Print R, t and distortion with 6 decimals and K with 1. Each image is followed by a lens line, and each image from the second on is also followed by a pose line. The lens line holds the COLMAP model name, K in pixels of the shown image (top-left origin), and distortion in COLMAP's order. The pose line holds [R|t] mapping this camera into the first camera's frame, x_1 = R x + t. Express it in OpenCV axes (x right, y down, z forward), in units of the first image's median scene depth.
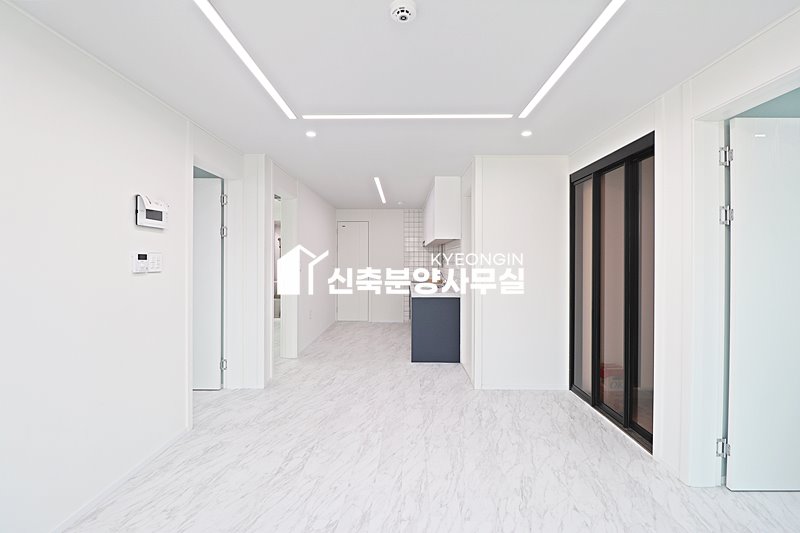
lens RADIAL K [[370.9, 0, 393.4], [0, 370.9, 261.5], [0, 0, 1]] dist [-0.007360, -0.008541]
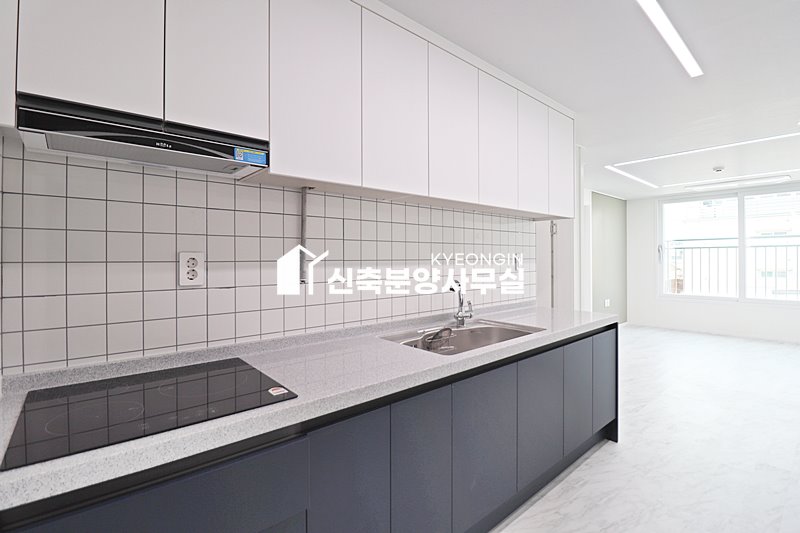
lens RADIAL K [[370.9, 0, 401.7], [0, 370.9, 263.0], [0, 0, 1]] dist [-0.007360, -0.008541]
pose [[-0.677123, -0.002472, 0.735865, -0.211348], [0.011223, 0.999843, 0.013687, 0.000344], [-0.735784, 0.017526, -0.676989, 2.515629]]
